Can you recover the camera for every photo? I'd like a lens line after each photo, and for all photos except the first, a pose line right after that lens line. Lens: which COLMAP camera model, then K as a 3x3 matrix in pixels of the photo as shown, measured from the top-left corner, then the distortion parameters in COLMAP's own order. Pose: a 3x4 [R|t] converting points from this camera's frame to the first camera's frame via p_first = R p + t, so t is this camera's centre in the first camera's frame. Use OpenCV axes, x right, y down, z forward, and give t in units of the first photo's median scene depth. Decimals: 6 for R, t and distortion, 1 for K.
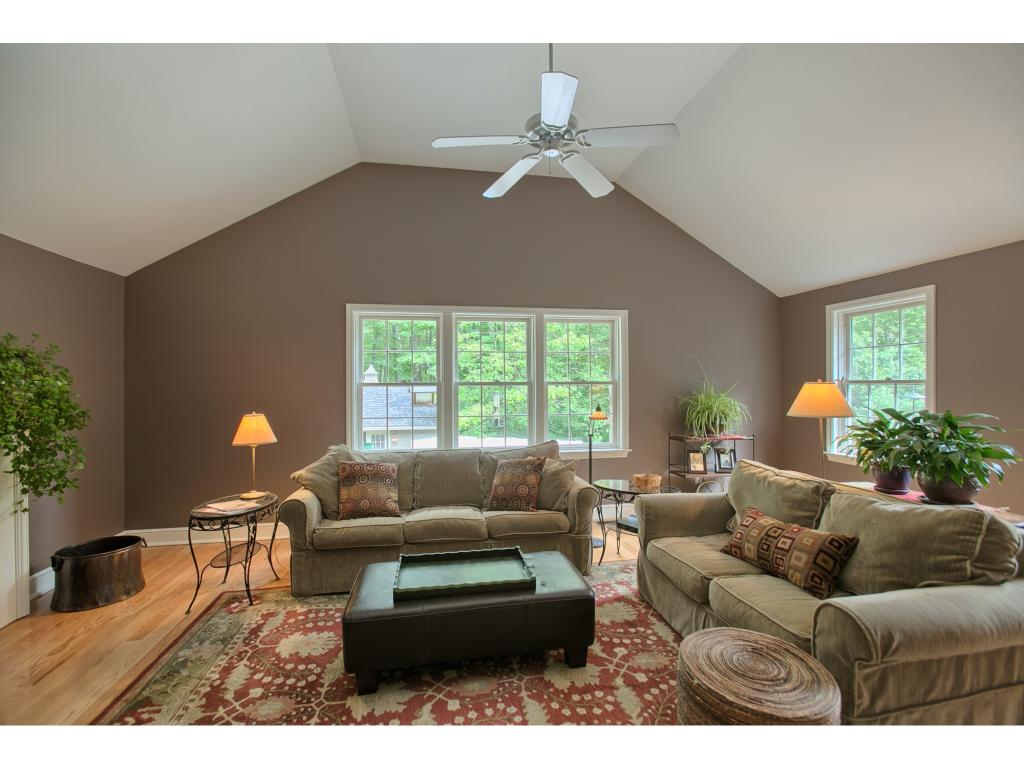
lens RADIAL K [[454.2, 0, 510.5], [0, 454.2, 388.2], [0, 0, 1]] dist [-0.009176, 0.007242]
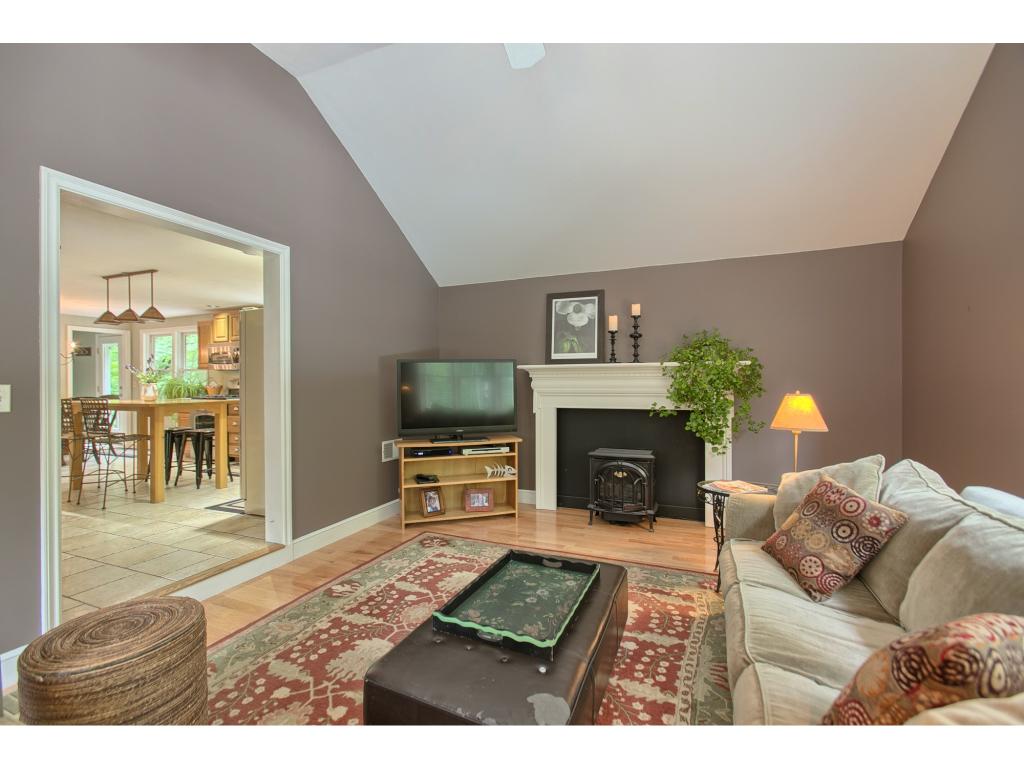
lens RADIAL K [[454.2, 0, 505.8], [0, 454.2, 384.7], [0, 0, 1]] dist [-0.009176, 0.007242]
pose [[-0.543401, 0.017393, -0.839293, 0.475037], [0.010972, 0.999847, 0.013617, 0.027795], [0.839402, -0.001810, -0.543508, 1.181439]]
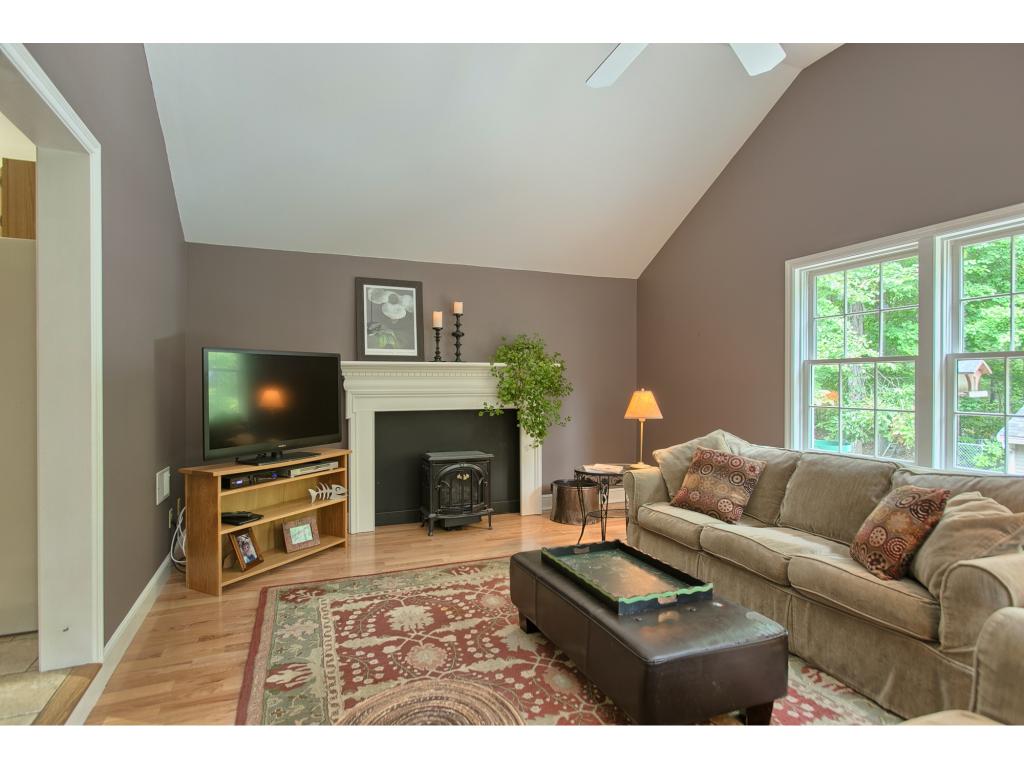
lens RADIAL K [[531.6, 0, 504.2], [0, 531.6, 385.2], [0, 0, 1]] dist [-0.001135, 0.002103]
pose [[0.210965, 0.013953, -0.977394, 0.699574], [-0.000140, 0.999899, 0.014244, 0.030322], [0.977494, -0.002868, 0.210945, 0.488650]]
